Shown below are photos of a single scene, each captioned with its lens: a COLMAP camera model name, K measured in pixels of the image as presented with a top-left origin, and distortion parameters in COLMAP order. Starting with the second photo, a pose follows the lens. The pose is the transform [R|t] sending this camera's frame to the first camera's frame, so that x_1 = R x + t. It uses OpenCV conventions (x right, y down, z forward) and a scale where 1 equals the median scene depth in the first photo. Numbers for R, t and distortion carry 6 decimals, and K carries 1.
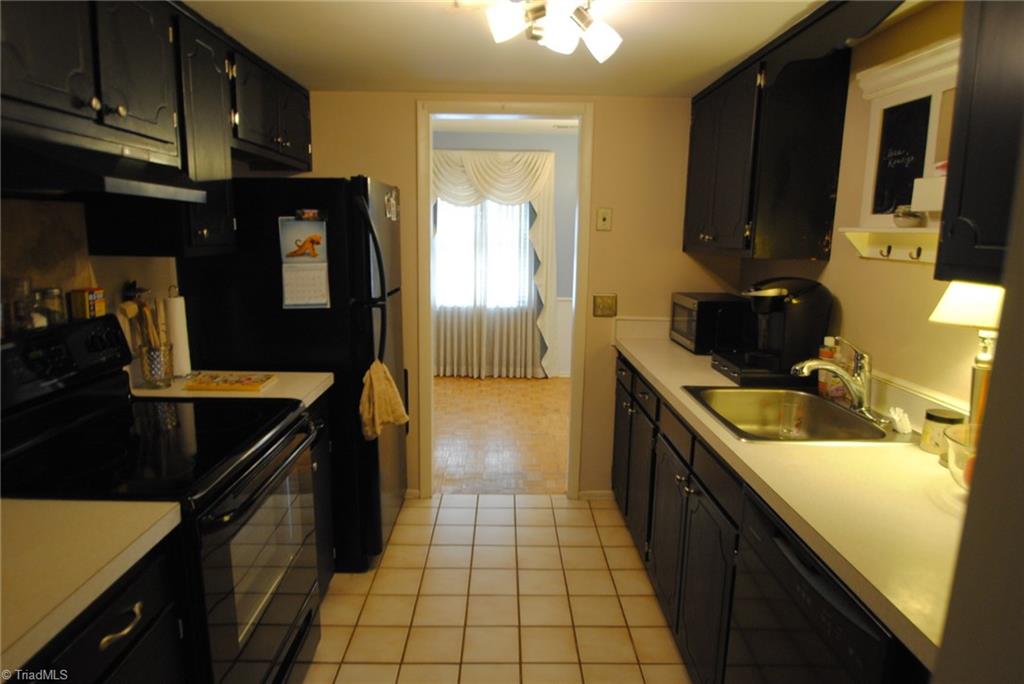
lens RADIAL K [[611.5, 0, 512.0], [0, 611.5, 342.0], [0, 0, 1]] dist [0.001751, 0.000379]
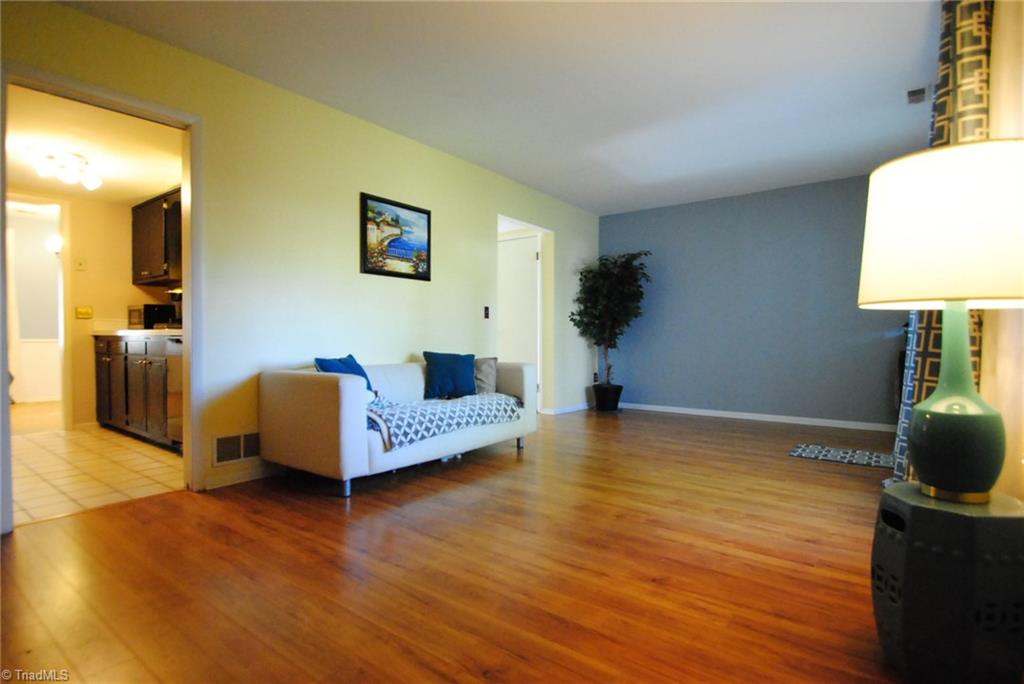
lens RADIAL K [[506.7, 0, 512.0], [0, 506.7, 342.0], [0, 0, 1]] dist [-0.019840, -0.000576]
pose [[0.605520, -0.030250, 0.795255, -0.253755], [0.154154, 0.984810, -0.079916, 0.338581], [-0.780757, 0.170982, 0.600985, -0.835118]]
